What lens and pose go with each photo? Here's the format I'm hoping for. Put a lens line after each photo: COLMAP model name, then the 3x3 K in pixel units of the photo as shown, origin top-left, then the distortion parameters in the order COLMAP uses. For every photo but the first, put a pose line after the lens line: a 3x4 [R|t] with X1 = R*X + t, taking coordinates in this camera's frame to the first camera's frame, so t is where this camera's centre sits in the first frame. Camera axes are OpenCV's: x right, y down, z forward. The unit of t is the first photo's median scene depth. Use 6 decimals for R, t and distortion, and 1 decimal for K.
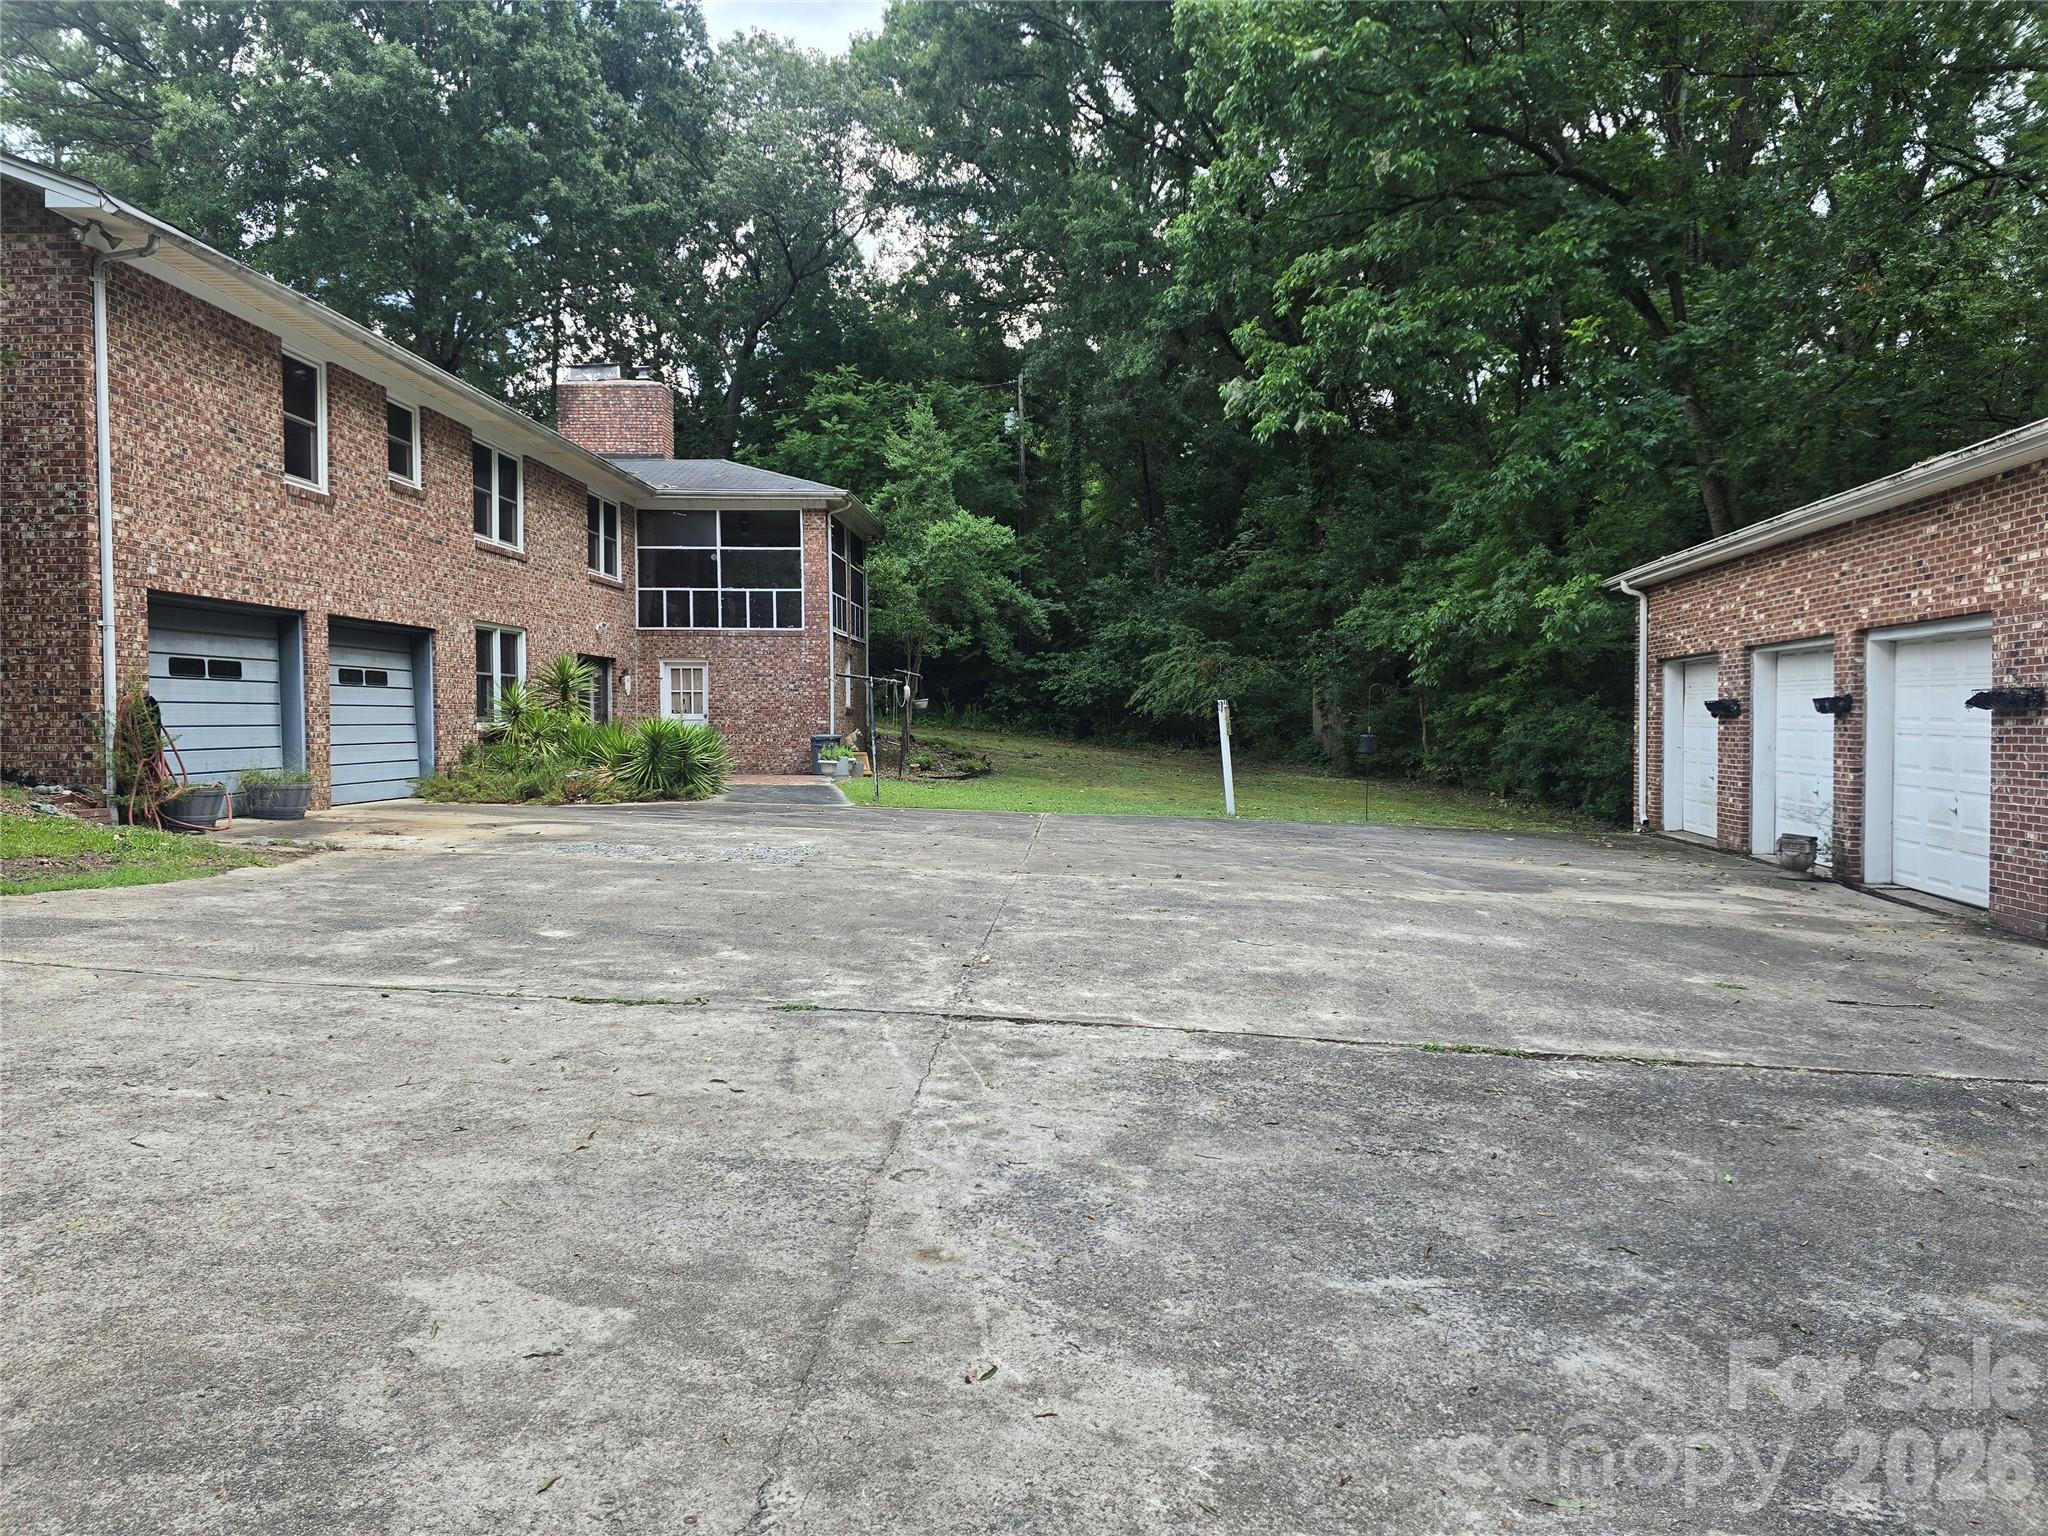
lens RADIAL K [[1379.5, 0, 1023.2], [0, 1379.5, 759.1], [0, 0, 1]] dist [0.066353, -0.057373]
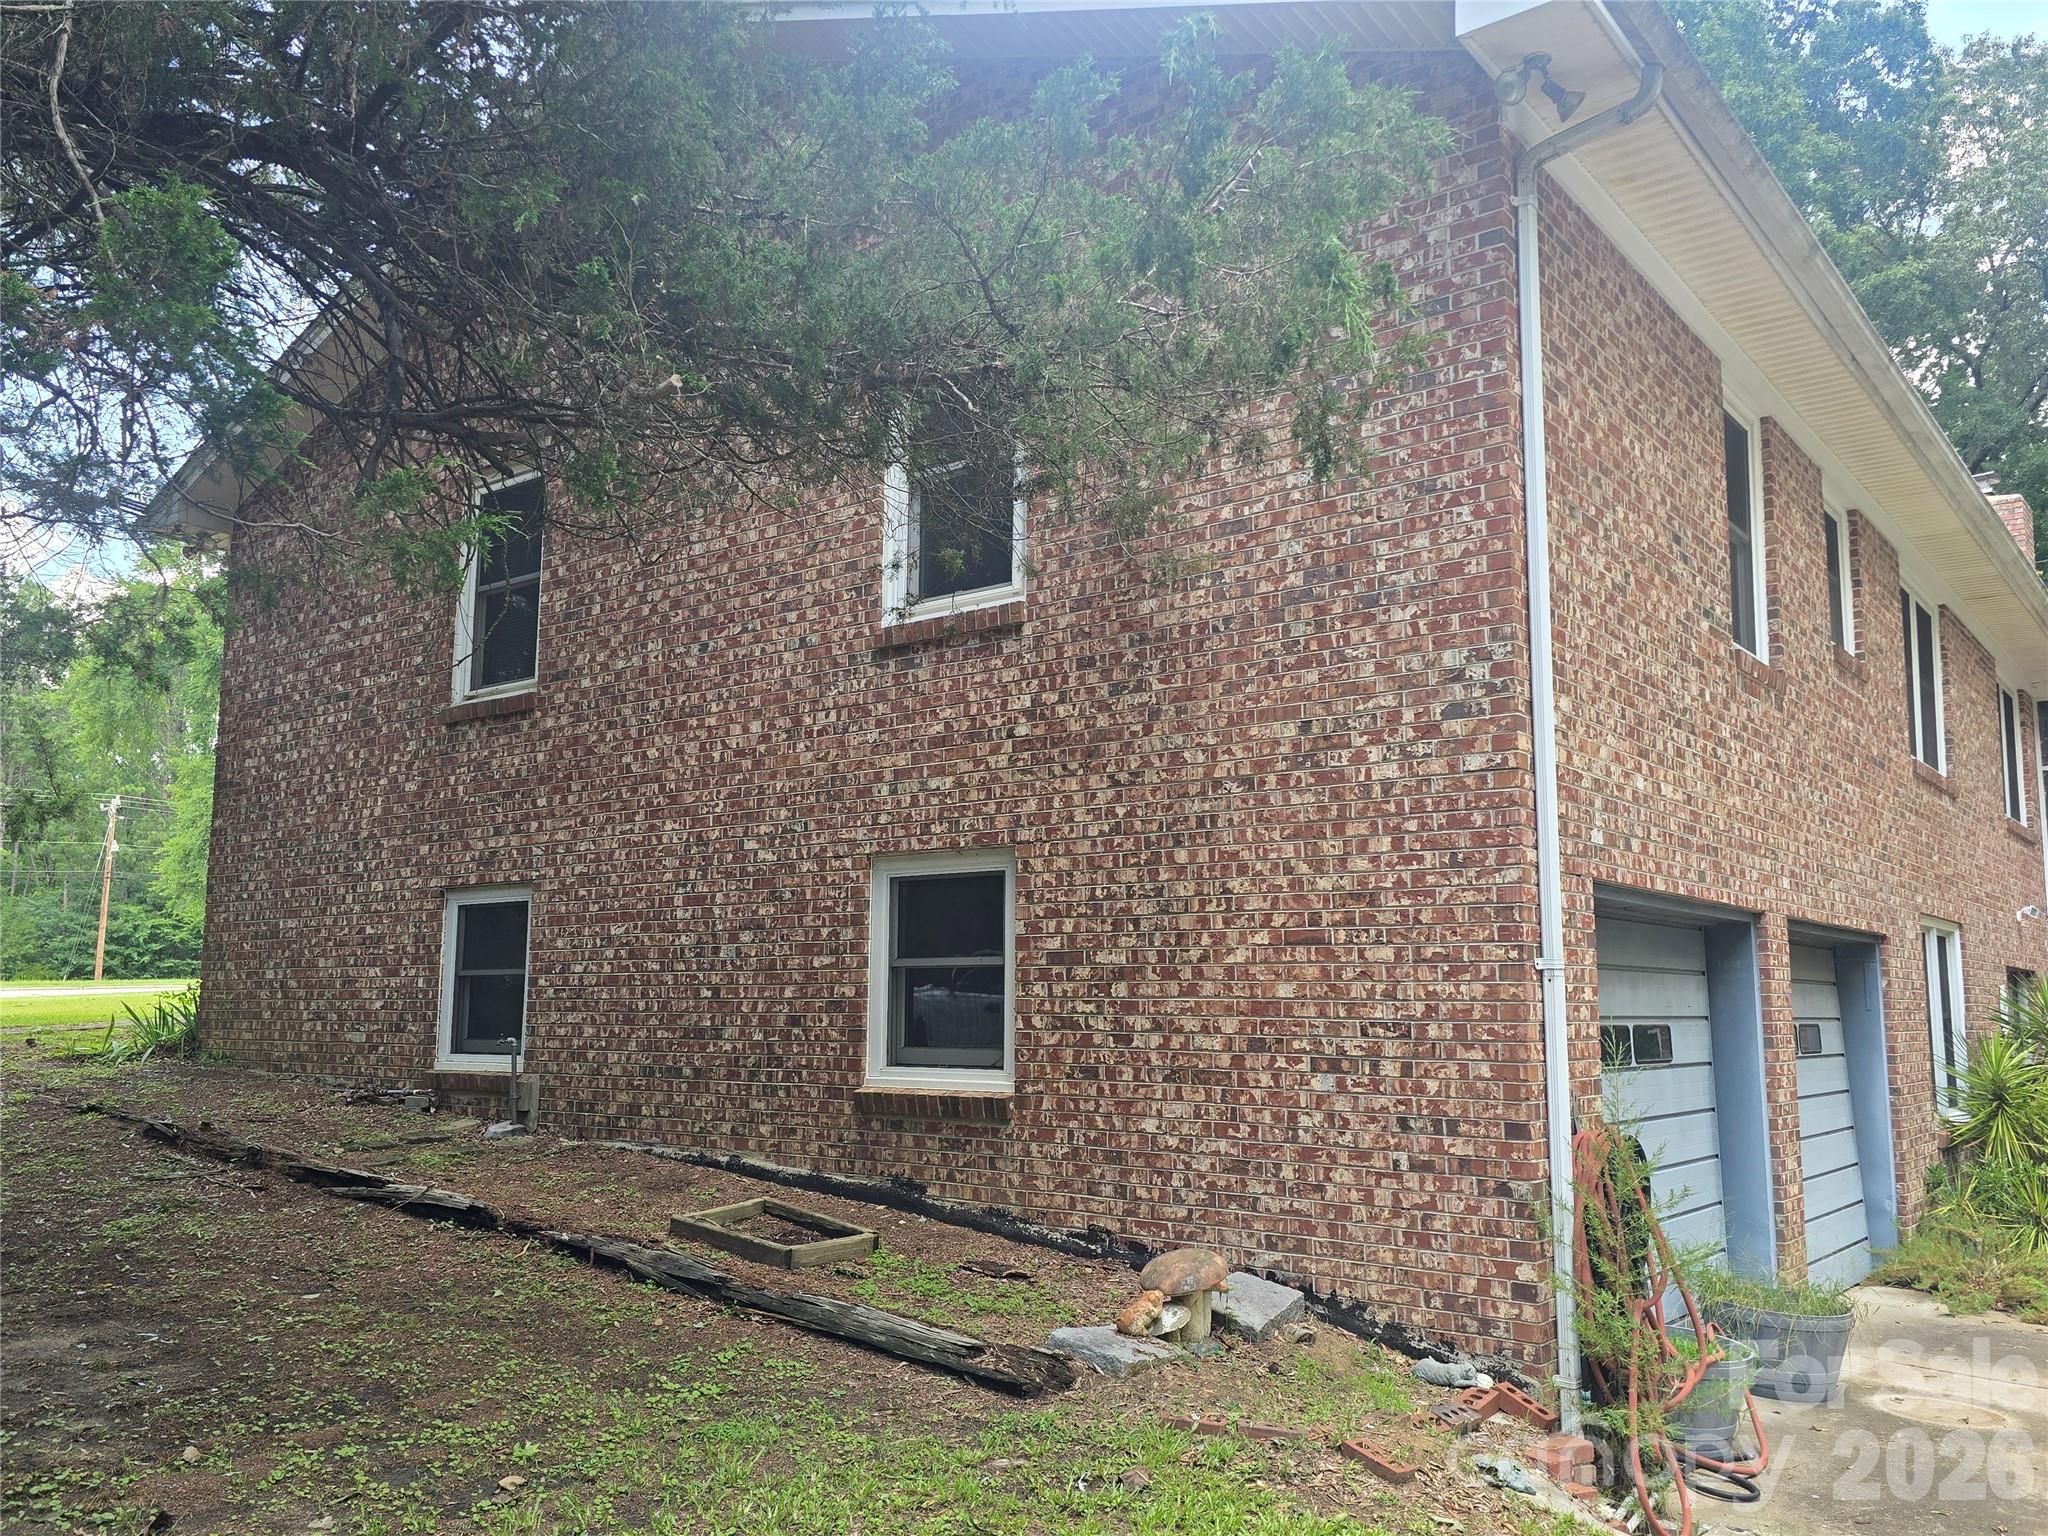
lens RADIAL K [[1612.6, 0, 1023.8], [0, 1612.6, 795.9], [0, 0, 1]] dist [0.113213, -0.160329]
pose [[0.811921, -0.066438, -0.579974, -0.442231], [-0.026326, 0.988325, -0.150072, -0.061658], [0.583173, 0.137115, 0.800692, 0.454865]]
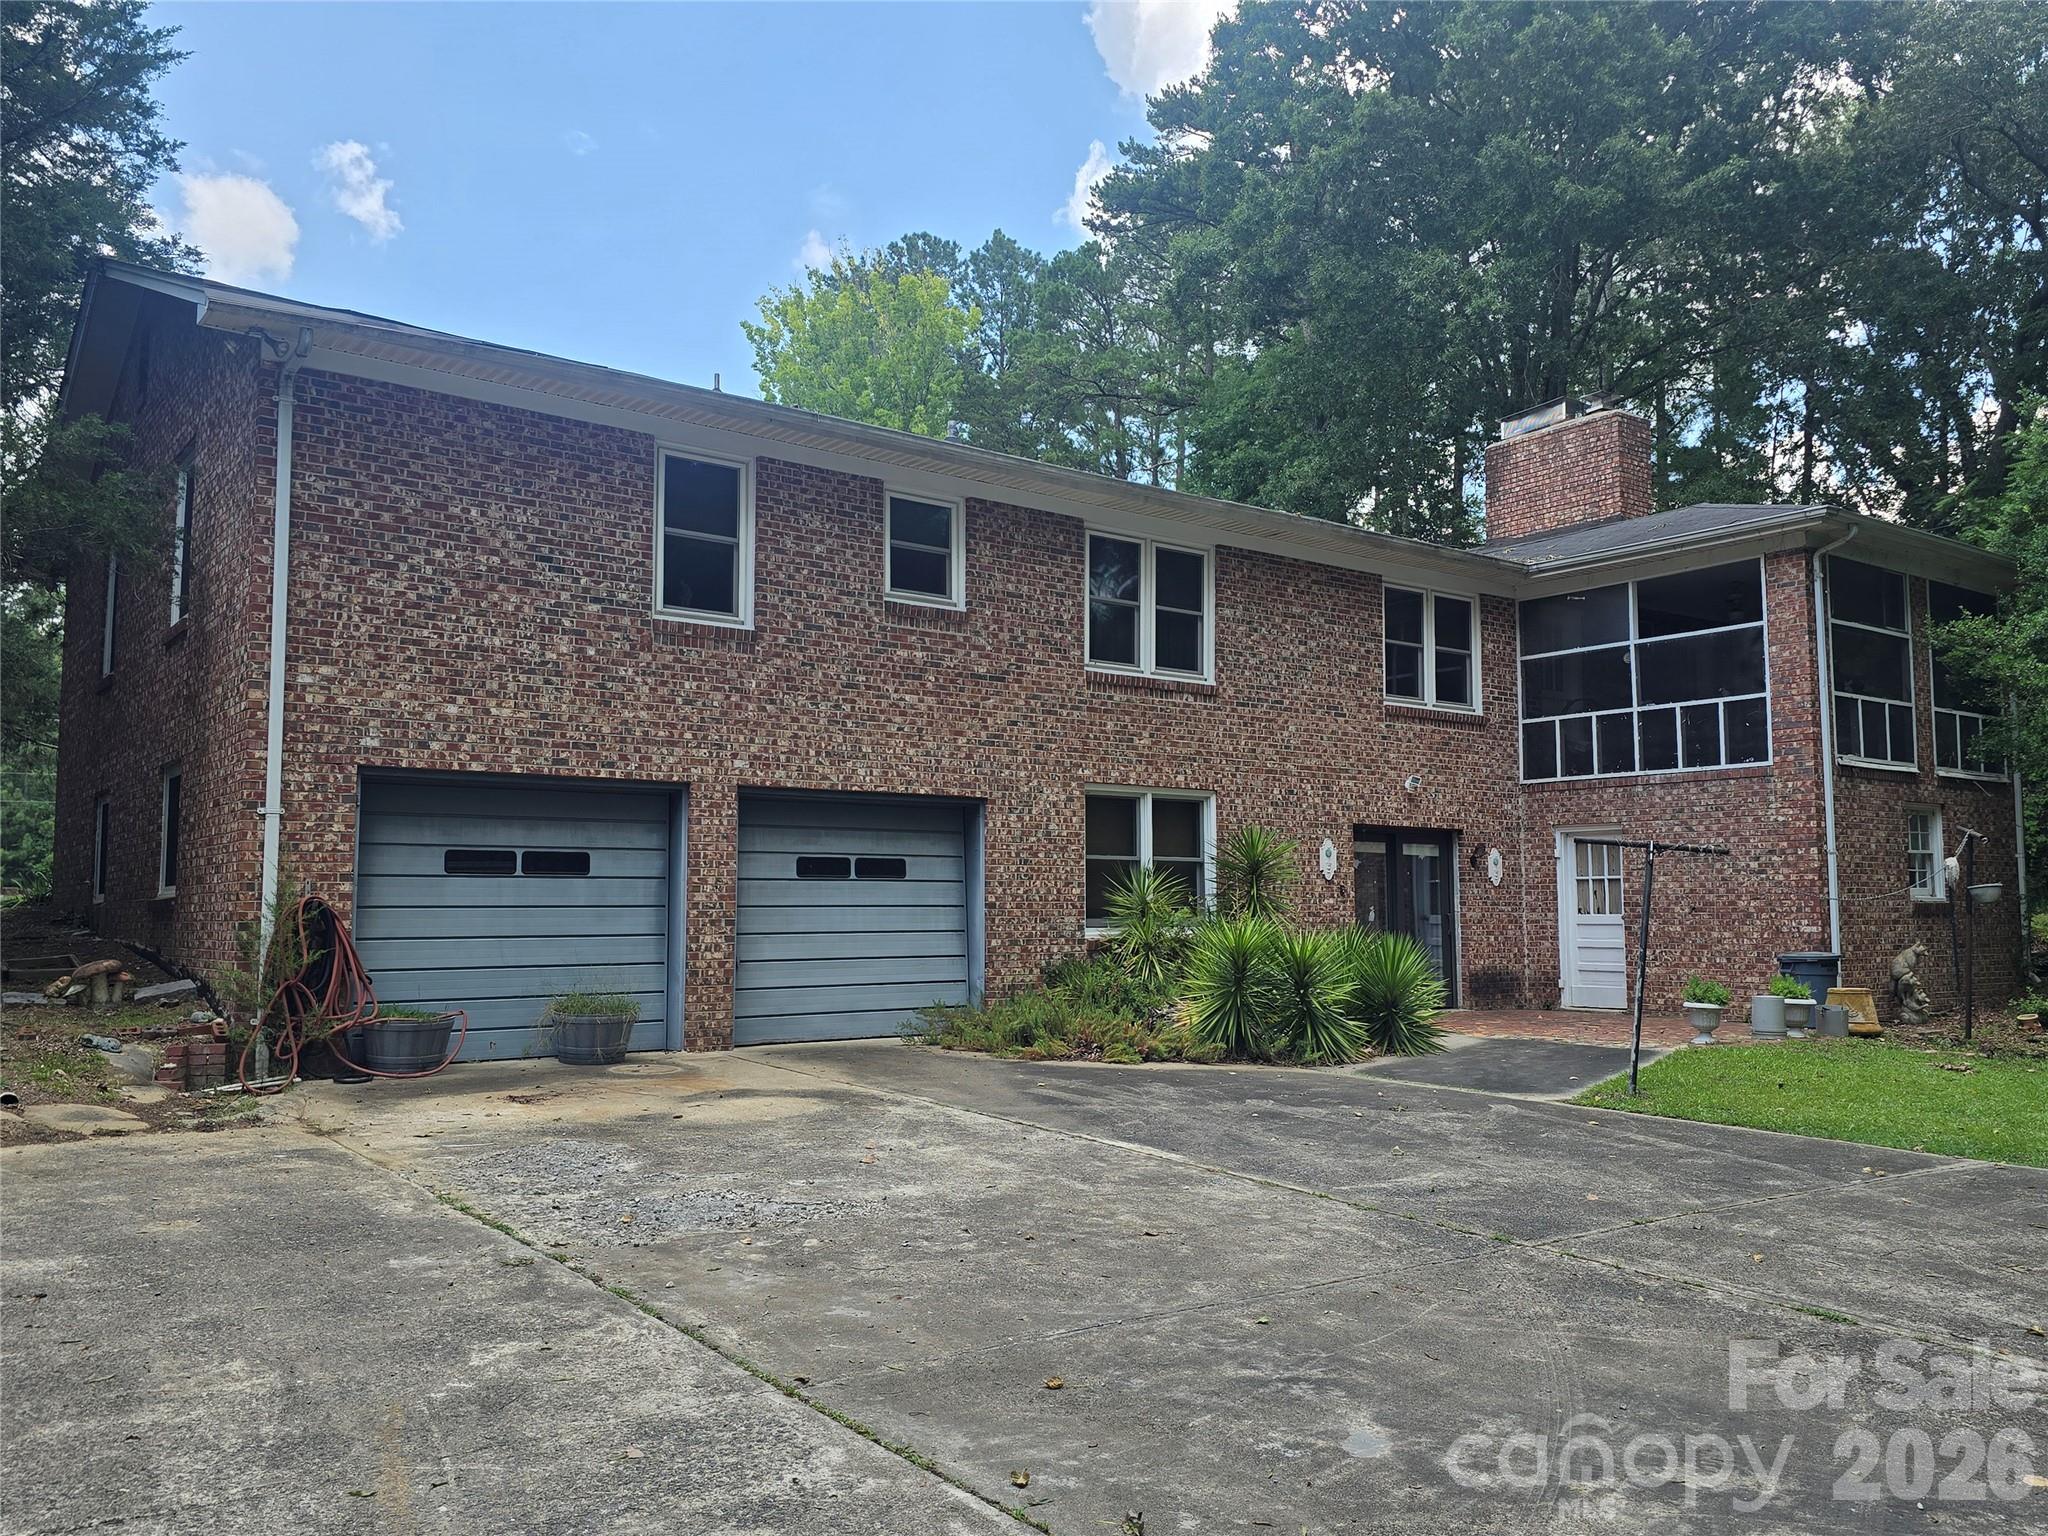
lens RADIAL K [[1612.6, 0, 1023.8], [0, 1612.6, 795.9], [0, 0, 1]] dist [0.113213, -0.160329]
pose [[0.632711, -0.059943, -0.772064, 0.313812], [-0.020413, 0.995362, -0.094008, -0.022465], [0.774119, 0.075240, 0.628553, 0.665540]]
